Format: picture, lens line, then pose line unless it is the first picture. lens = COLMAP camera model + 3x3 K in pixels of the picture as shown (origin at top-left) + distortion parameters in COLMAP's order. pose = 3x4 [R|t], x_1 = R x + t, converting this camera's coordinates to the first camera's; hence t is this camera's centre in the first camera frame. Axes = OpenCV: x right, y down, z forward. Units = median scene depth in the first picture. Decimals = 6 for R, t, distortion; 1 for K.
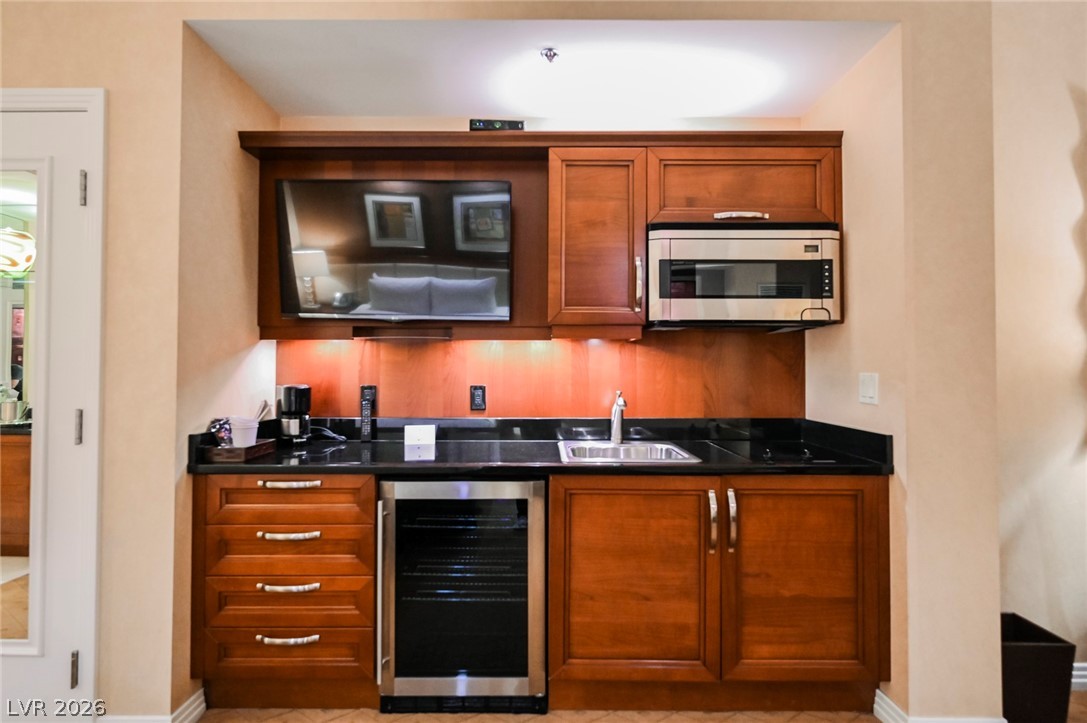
lens RADIAL K [[541.0, 0, 543.5], [0, 541.0, 361.5], [0, 0, 1]] dist [-0.000506, 0.000413]
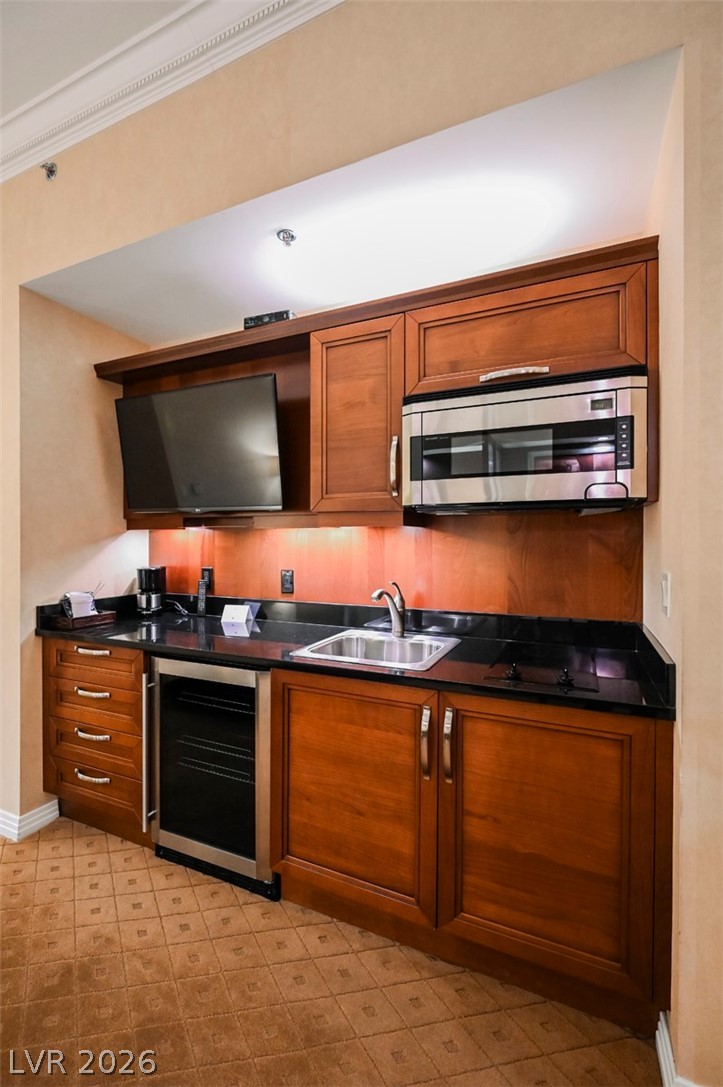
lens RADIAL K [[482.4, 0, 361.5], [0, 482.4, 543.5], [0, 0, 1]] dist [-0.001409, -0.000183]
pose [[0.907331, 0.002117, -0.420411, 0.472840], [0.007719, 0.999735, 0.021693, -0.031076], [0.420346, -0.022928, 0.907074, 0.240670]]
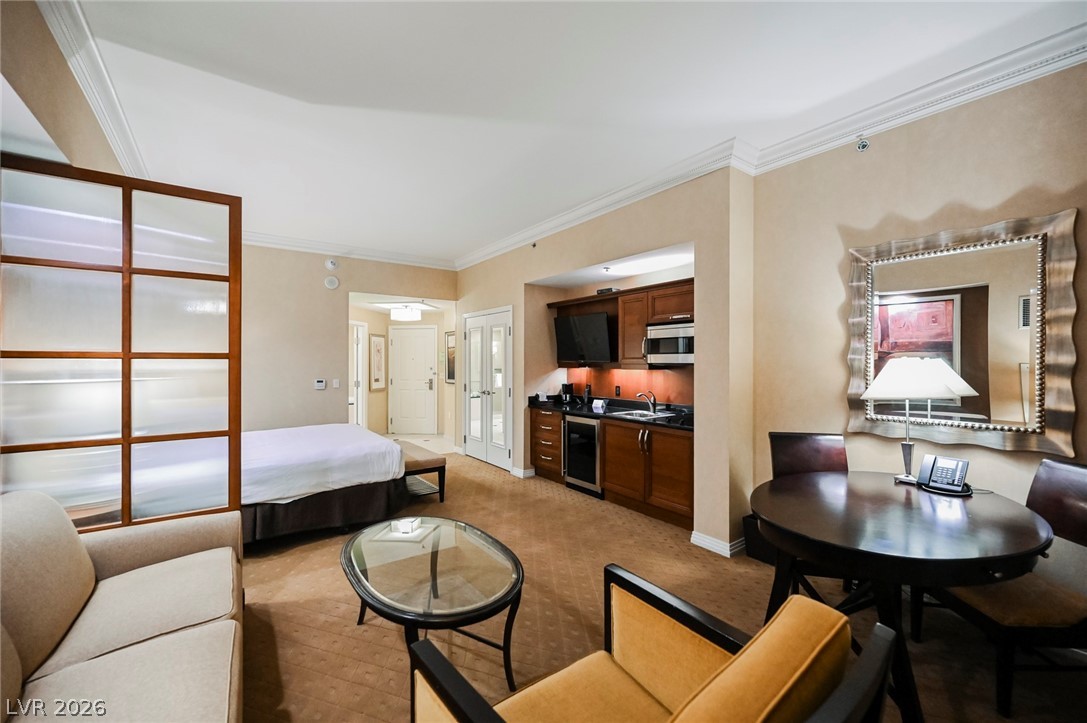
lens RADIAL K [[440.8, 0, 543.5], [0, 440.8, 361.5], [0, 0, 1]] dist [-0.000131, -0.000154]
pose [[0.592474, -0.002570, -0.805586, 1.551670], [0.014042, 0.999876, 0.007137, -0.103970], [0.805467, -0.015540, 0.592436, -0.580616]]
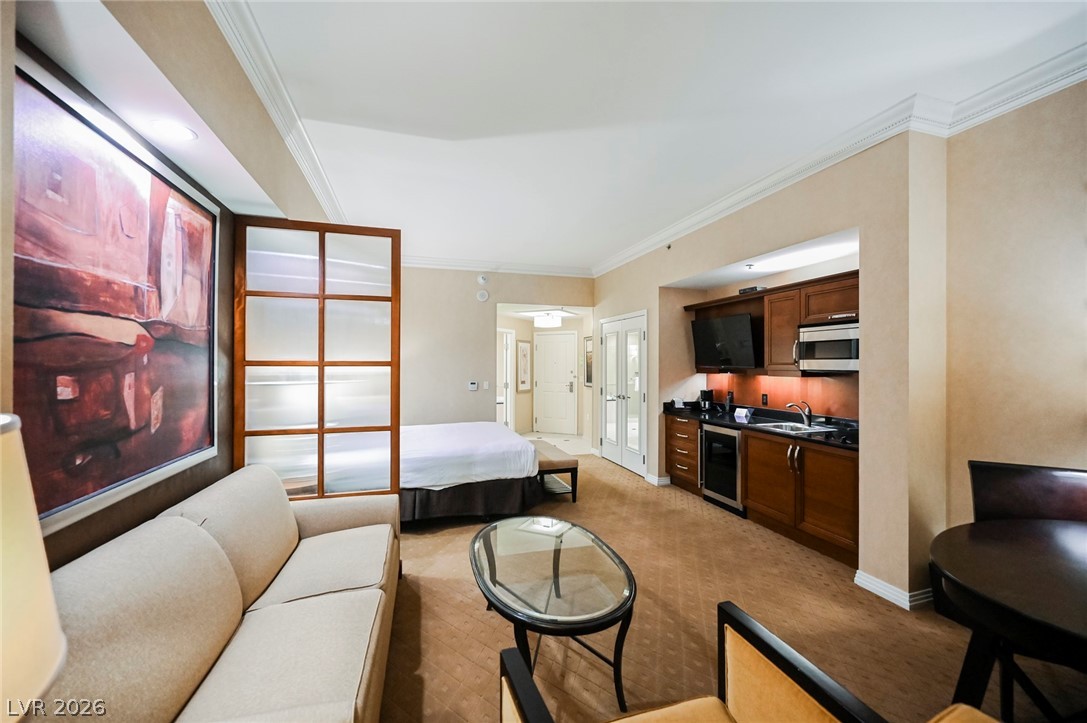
lens RADIAL K [[429.0, 0, 543.5], [0, 429.0, 361.5], [0, 0, 1]] dist [-0.000275, 0.000086]
pose [[0.296656, -0.006946, -0.954959, 1.556037], [0.013917, 0.999899, -0.002949, -0.117481], [0.954883, -0.012416, 0.296722, -0.503109]]
